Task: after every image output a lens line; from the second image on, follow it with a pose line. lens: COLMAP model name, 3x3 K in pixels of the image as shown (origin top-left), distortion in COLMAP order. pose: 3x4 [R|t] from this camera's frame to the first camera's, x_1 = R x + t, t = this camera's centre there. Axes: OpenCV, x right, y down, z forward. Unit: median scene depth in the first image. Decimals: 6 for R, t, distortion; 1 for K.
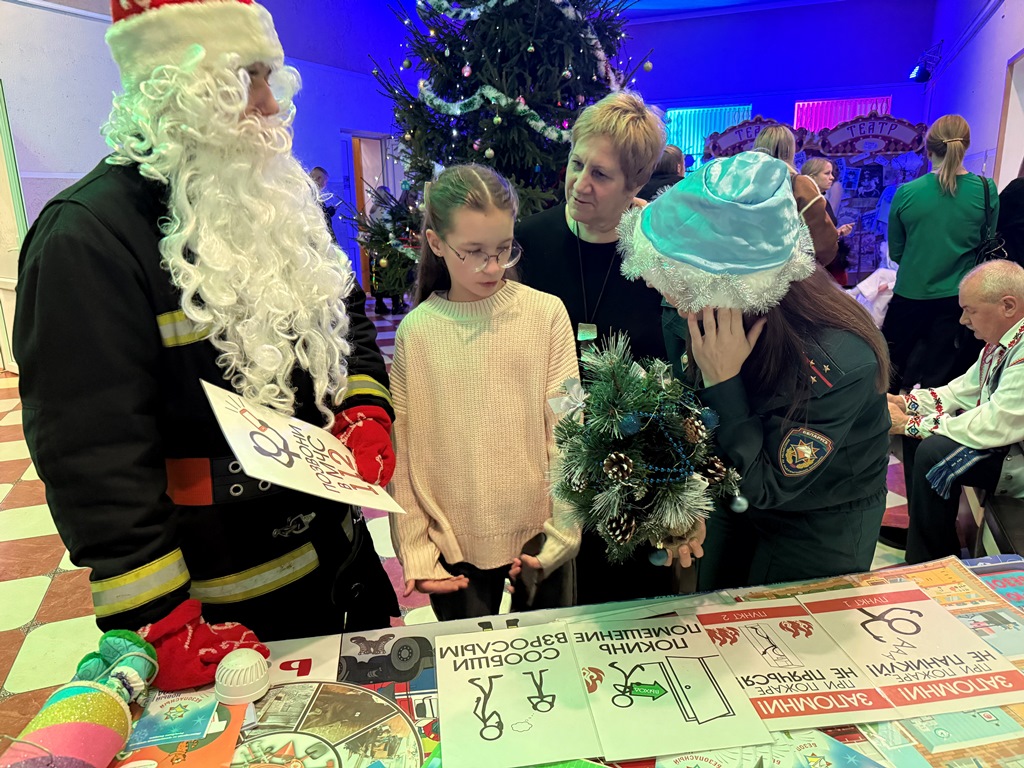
lens RADIAL K [[738.4, 0, 512.9], [0, 738.4, 407.1], [0, 0, 1]] dist [-0.007587, -0.000950]
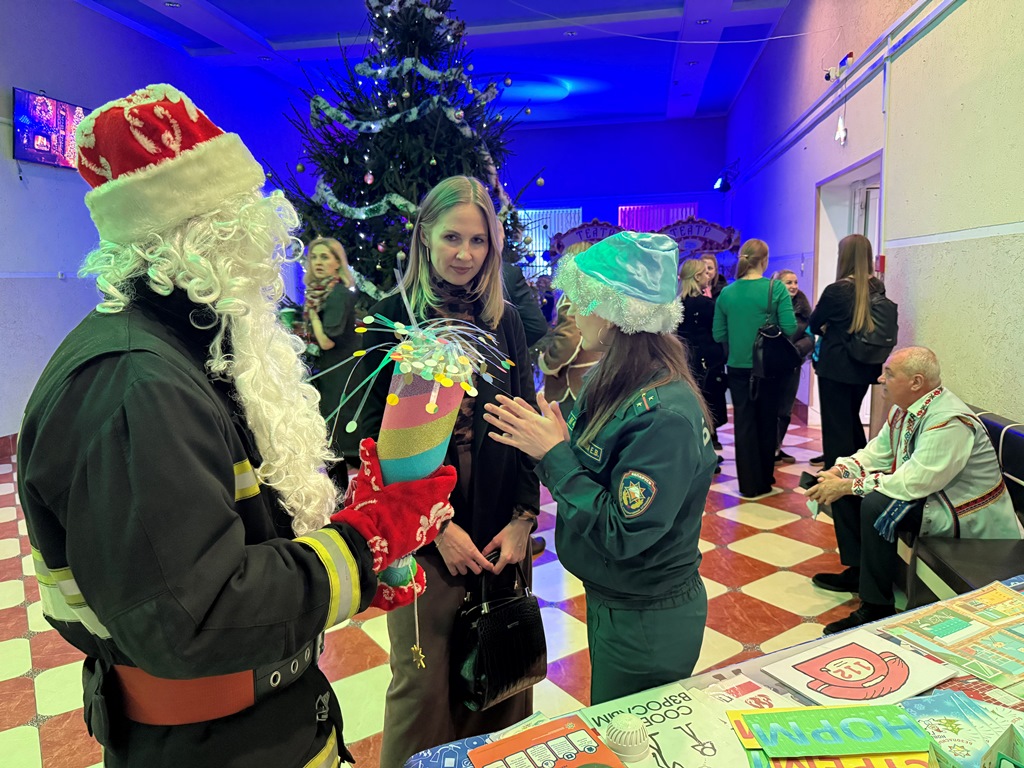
lens RADIAL K [[731.7, 0, 502.8], [0, 731.7, 408.5], [0, 0, 1]] dist [0.064436, -0.079399]
pose [[0.970391, -0.043974, 0.237503, -0.145953], [0.069802, 0.992388, -0.101456, -0.007599], [-0.231234, 0.115031, 0.966074, -0.030423]]
